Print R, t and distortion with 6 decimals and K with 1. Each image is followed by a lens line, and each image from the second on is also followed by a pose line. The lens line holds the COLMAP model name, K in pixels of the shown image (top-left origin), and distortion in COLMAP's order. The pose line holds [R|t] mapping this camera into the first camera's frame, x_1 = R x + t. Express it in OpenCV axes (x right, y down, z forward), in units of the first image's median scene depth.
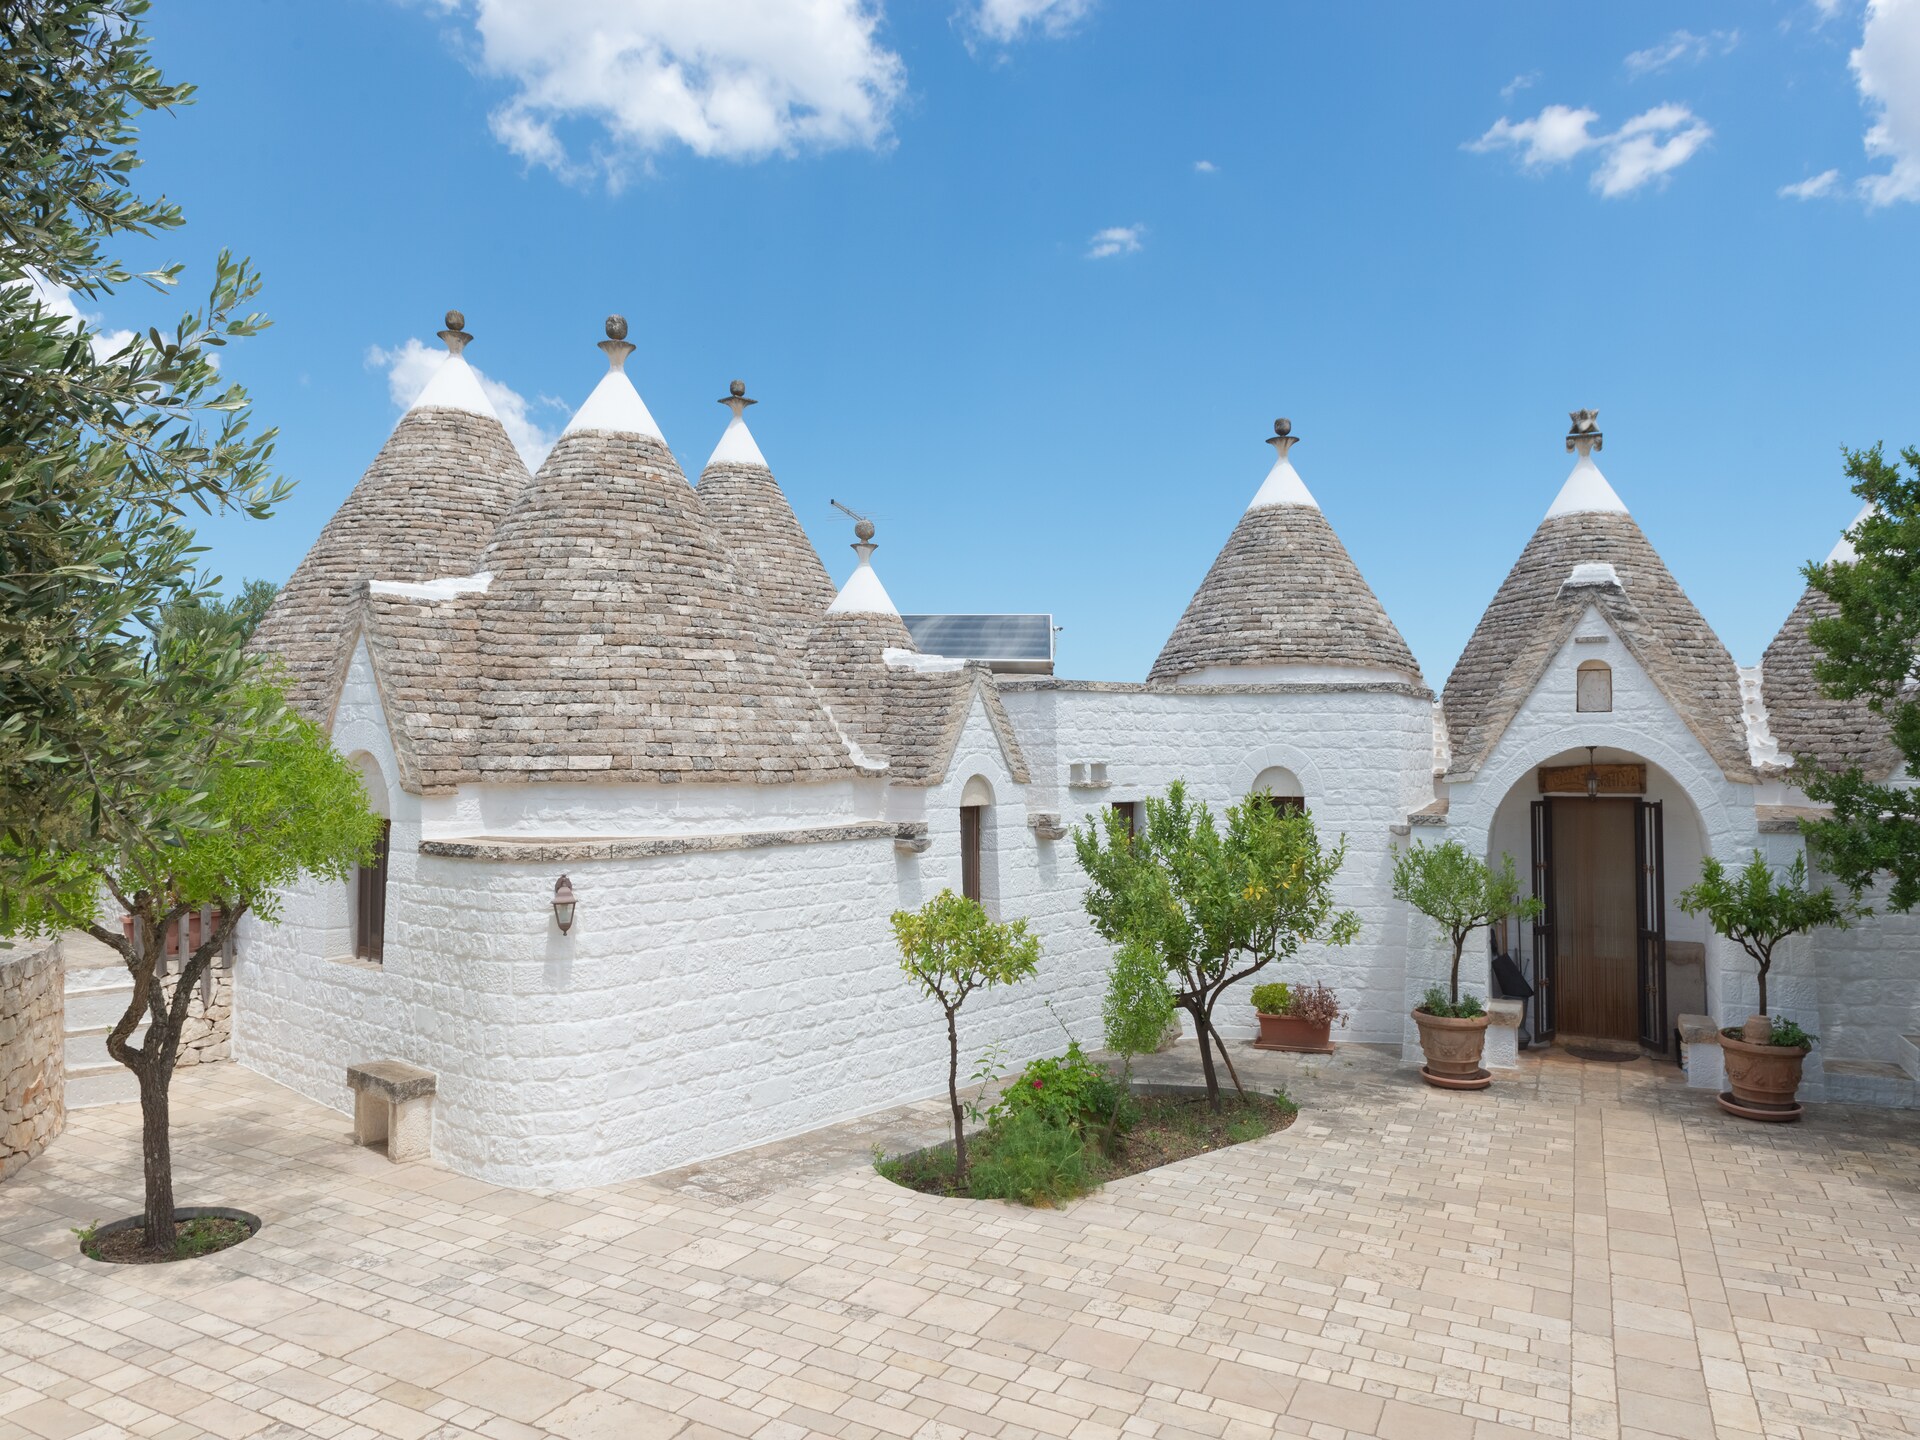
lens RADIAL K [[1295.7, 0, 965.4], [0, 1295.7, 705.6], [0, 0, 1]] dist [0.008858, -0.006970]
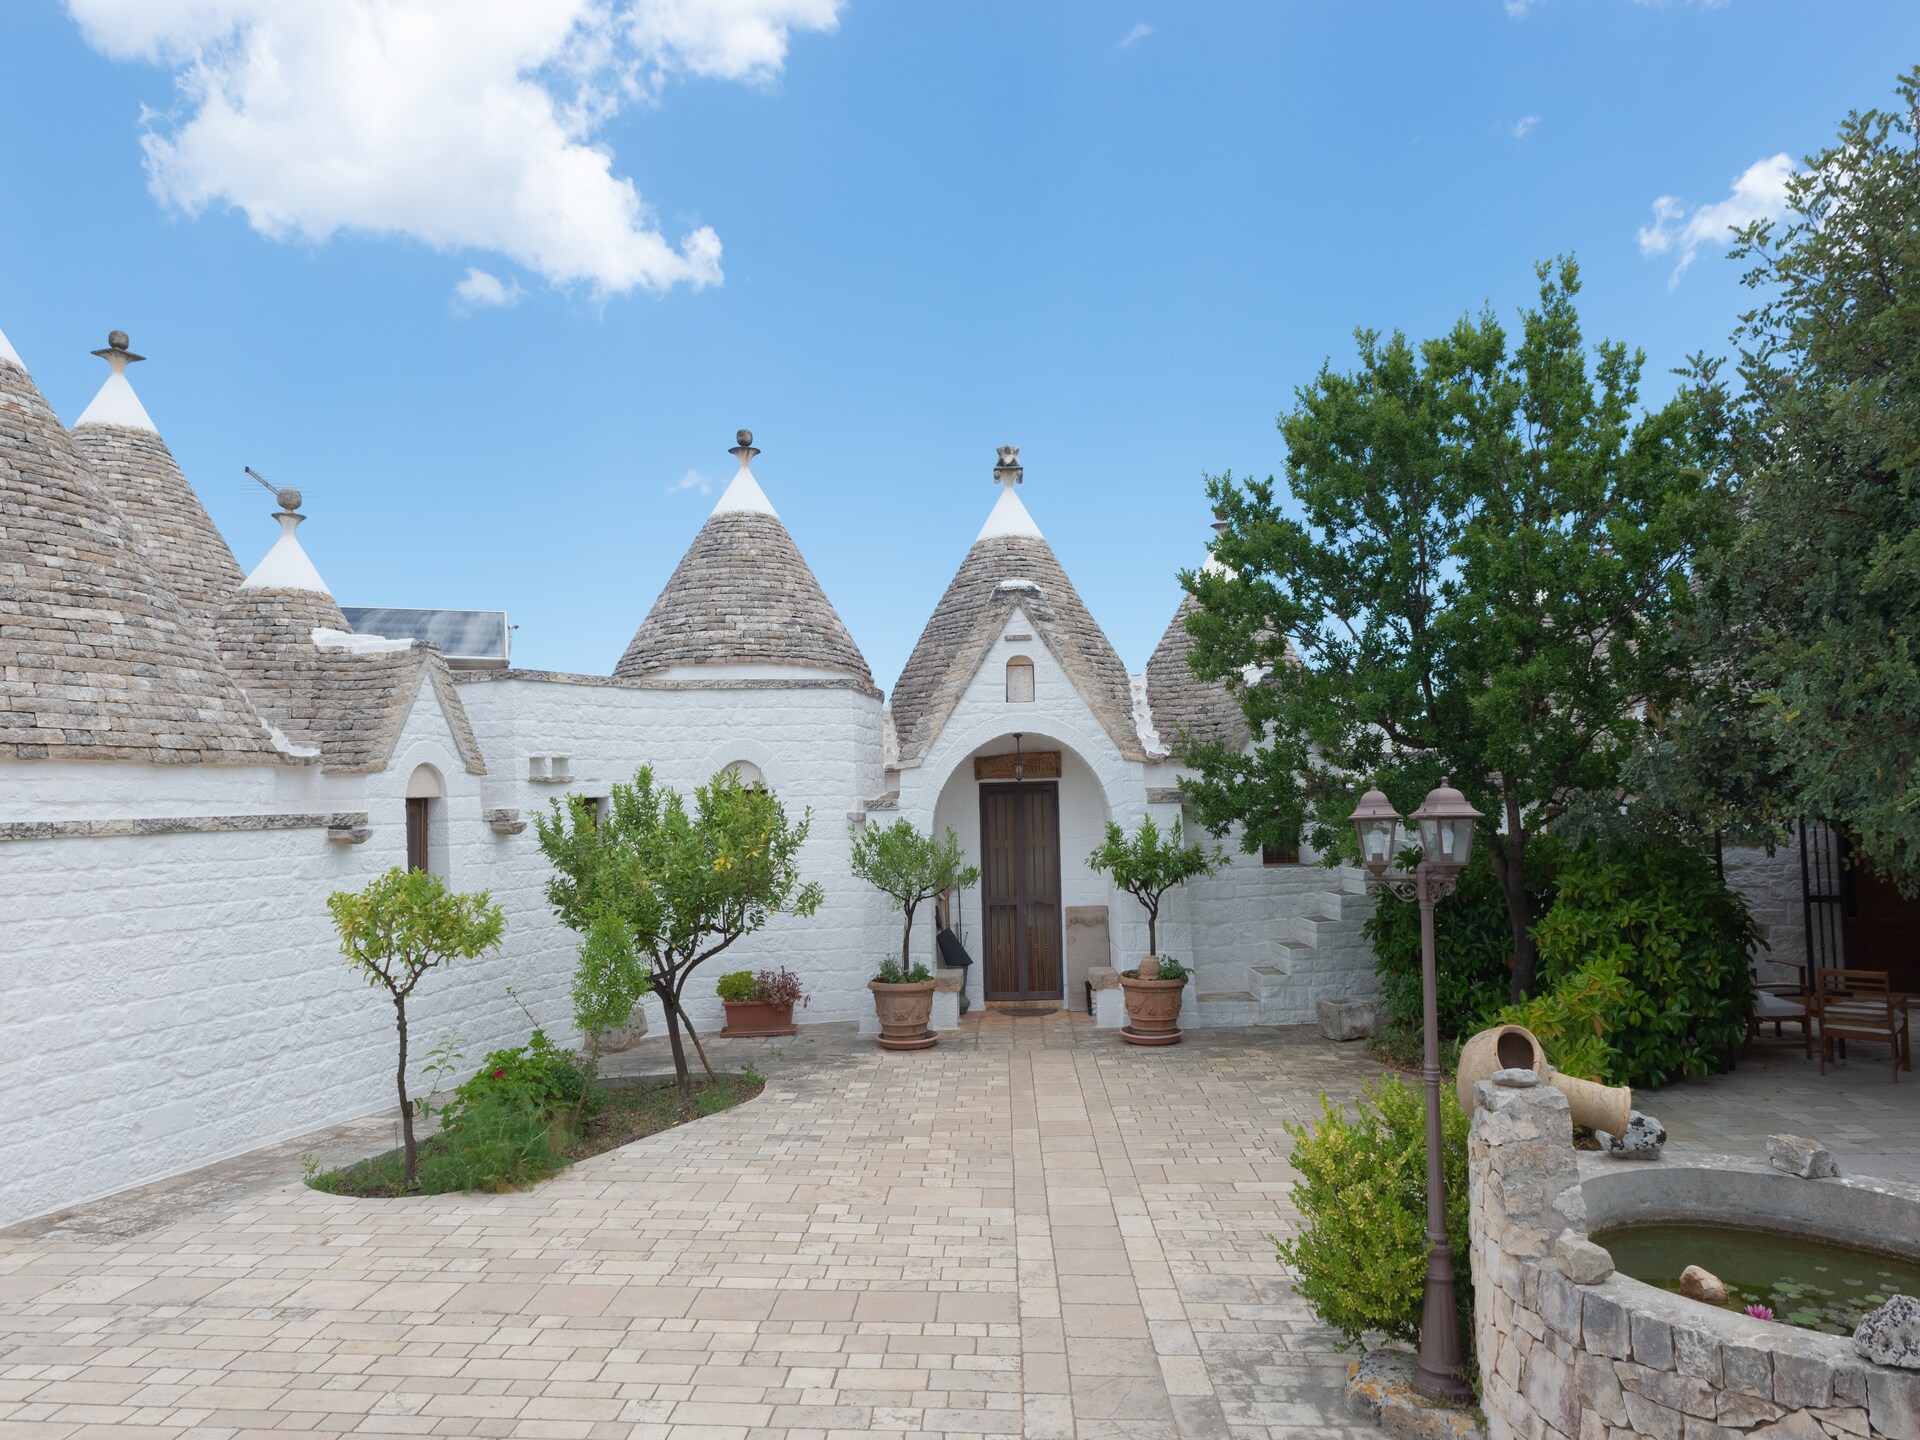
lens RADIAL K [[1295.7, 0, 962.0], [0, 1295.7, 713.5], [0, 0, 1]] dist [0.008858, -0.006970]
pose [[0.915675, 0.004722, 0.401891, -0.013782], [0.008578, 0.999474, -0.031287, 0.053200], [-0.401827, 0.032097, 0.915153, -0.006808]]
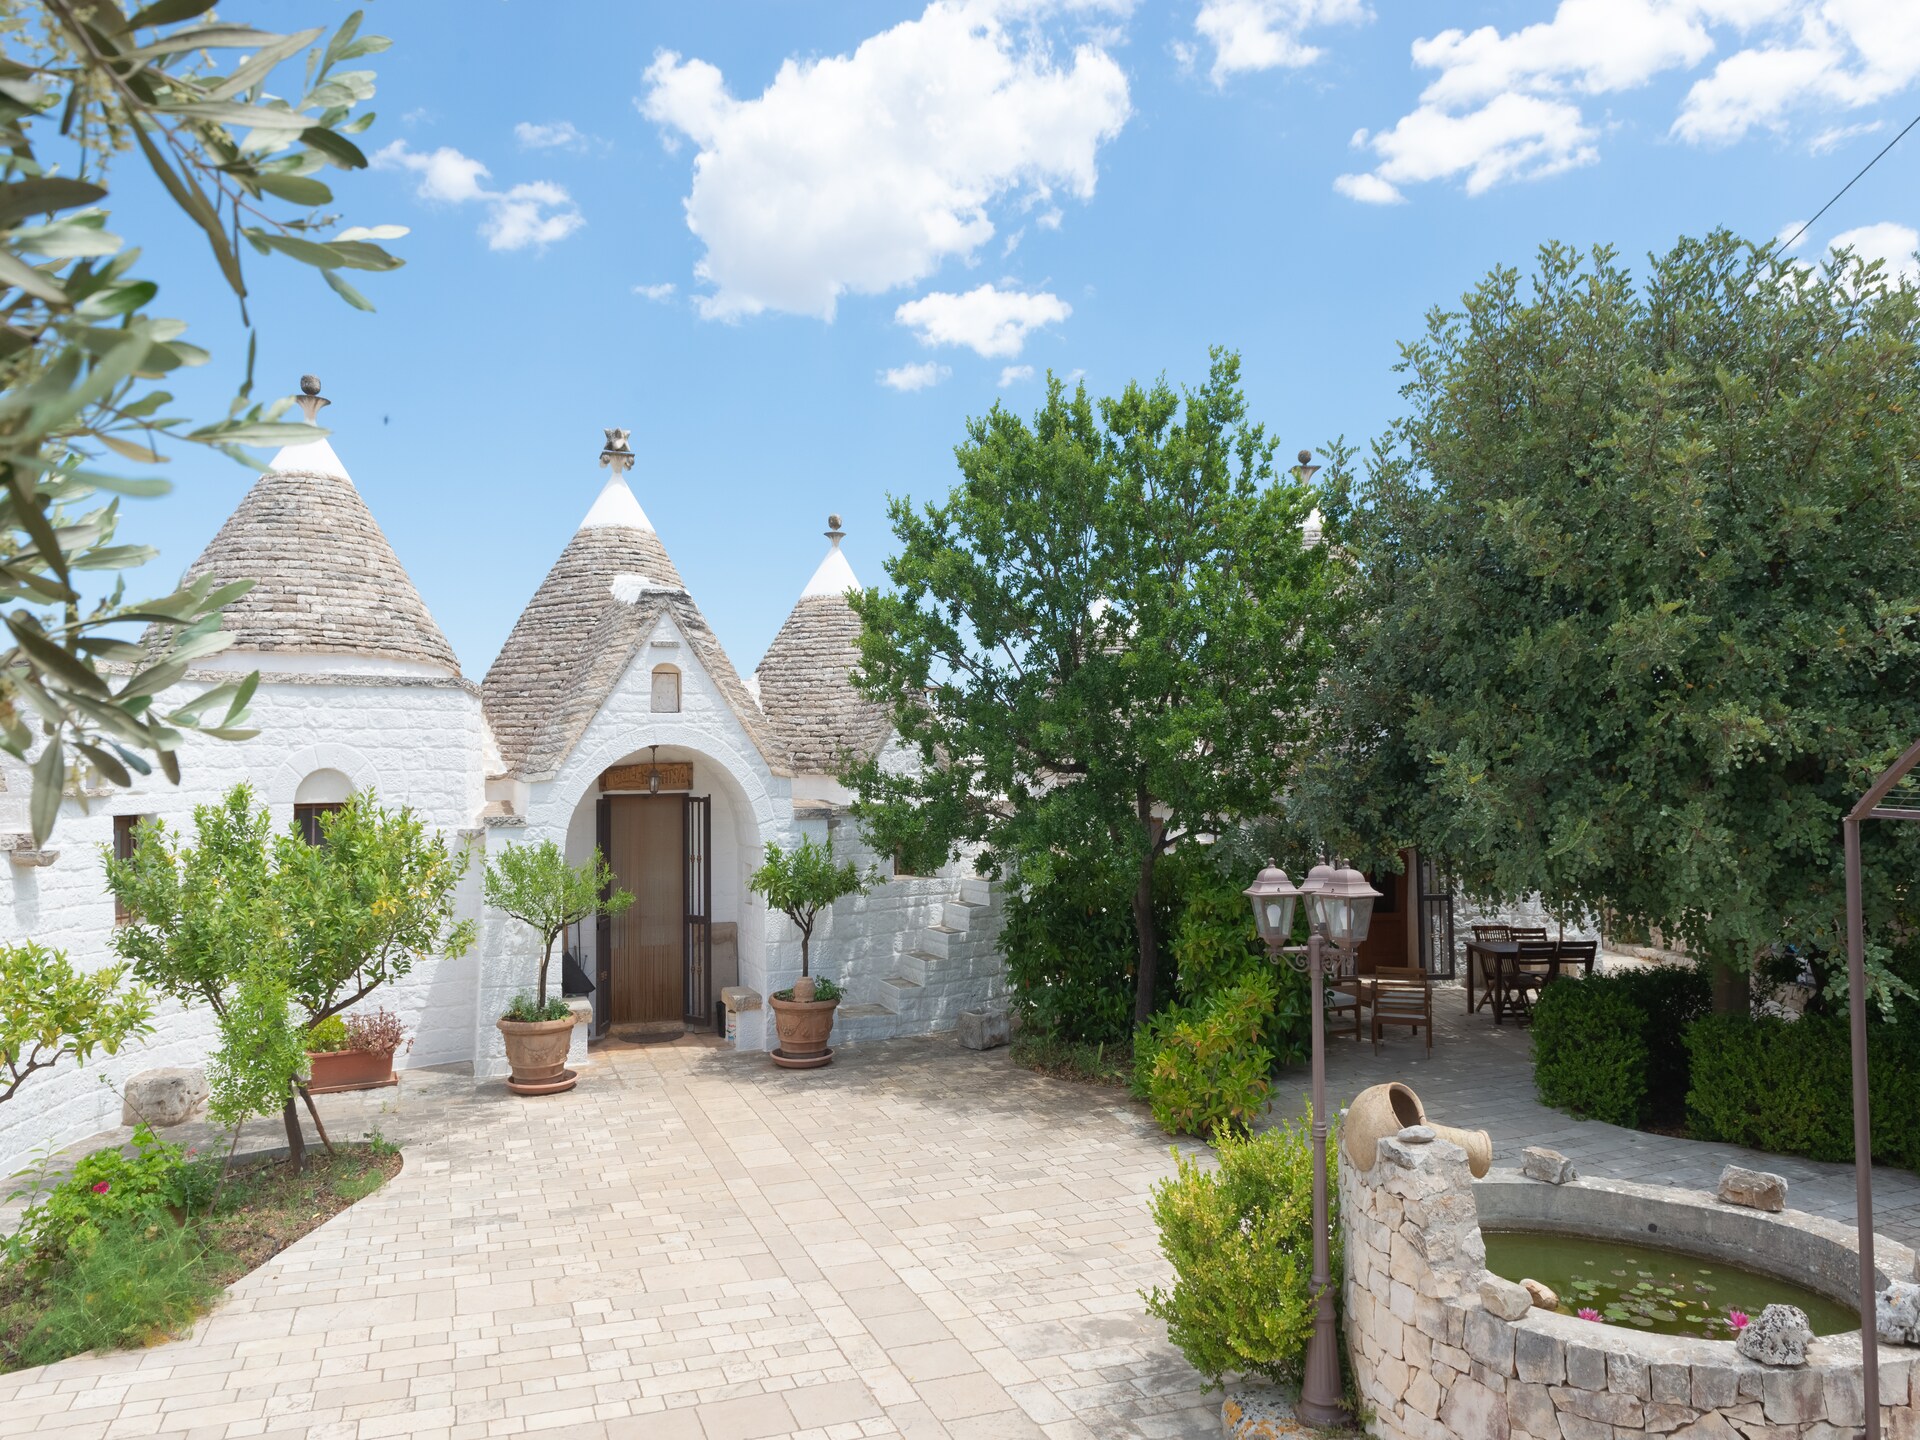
lens RADIAL K [[1295.7, 0, 956.6], [0, 1295.7, 720.1], [0, 0, 1]] dist [0.008858, -0.006970]
pose [[0.681155, 0.019448, 0.731881, -0.137554], [-0.018103, 0.999789, -0.009719, 0.018186], [-0.731915, -0.006628, 0.681364, 0.113122]]
